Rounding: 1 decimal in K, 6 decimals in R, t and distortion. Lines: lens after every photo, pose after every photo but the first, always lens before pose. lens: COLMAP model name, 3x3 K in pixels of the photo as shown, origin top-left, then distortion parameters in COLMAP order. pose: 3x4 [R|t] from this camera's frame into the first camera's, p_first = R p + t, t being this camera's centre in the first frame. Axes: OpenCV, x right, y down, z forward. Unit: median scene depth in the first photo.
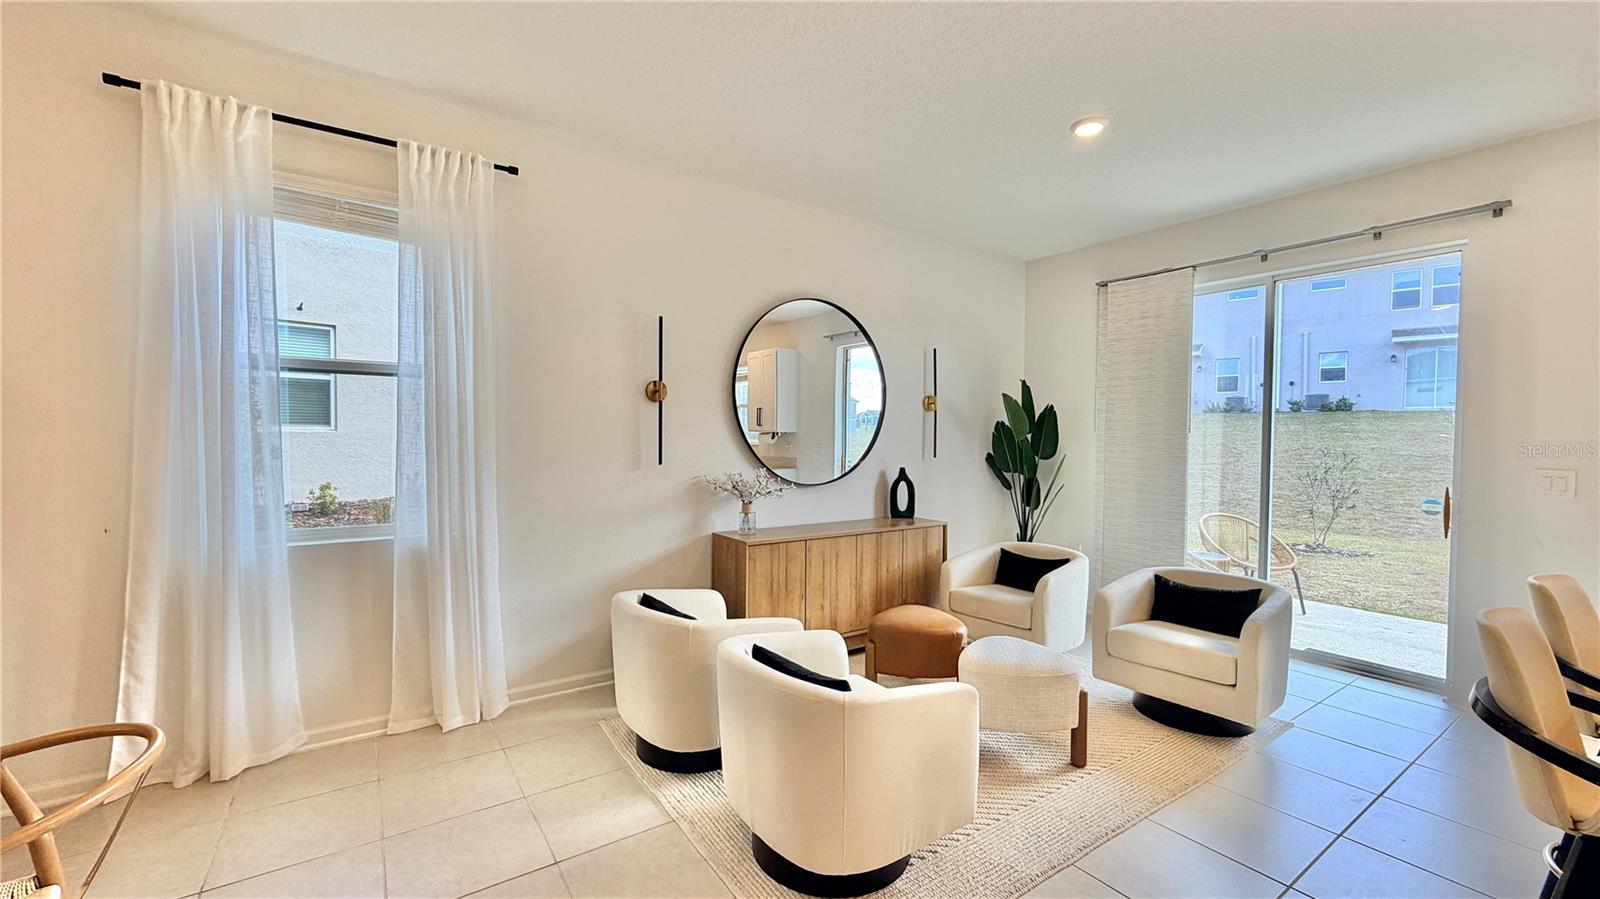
lens RADIAL K [[638.2, 0, 794.0], [0, 638.2, 444.6], [0, 0, 1]] dist [-0.001122, 0.000908]
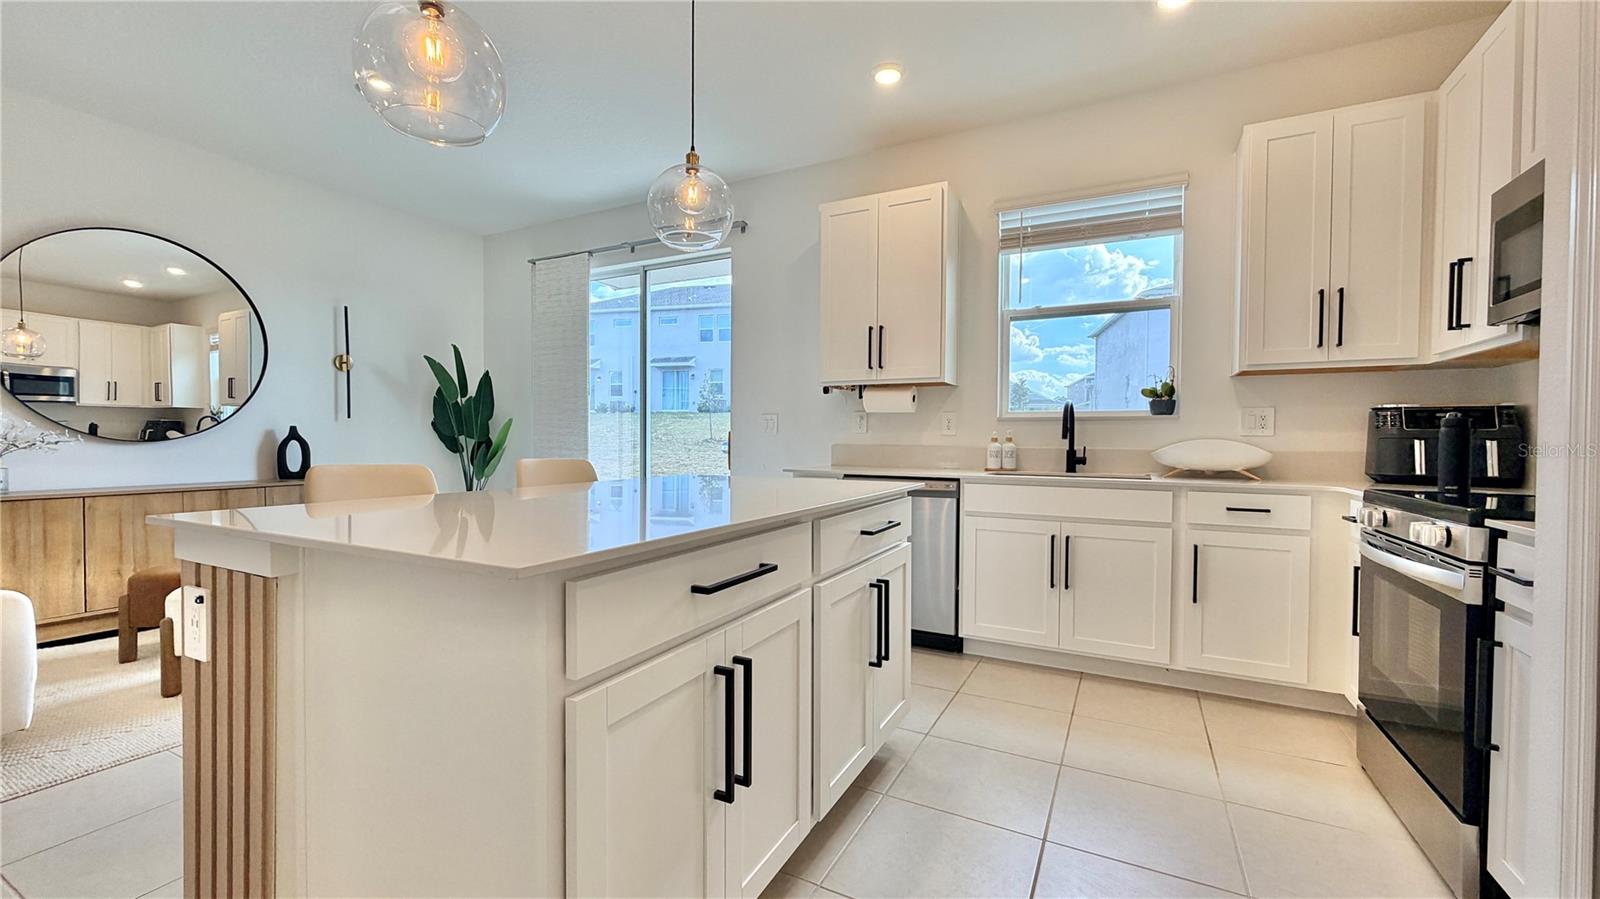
lens RADIAL K [[638.2, 0, 803.5], [0, 638.2, 446.0], [0, 0, 1]] dist [-0.001122, 0.000908]
pose [[0.887597, -0.012787, 0.460443, 0.409233], [0.011870, 0.999918, 0.004888, 0.070279], [-0.460468, 0.001126, 0.887676, -0.202886]]
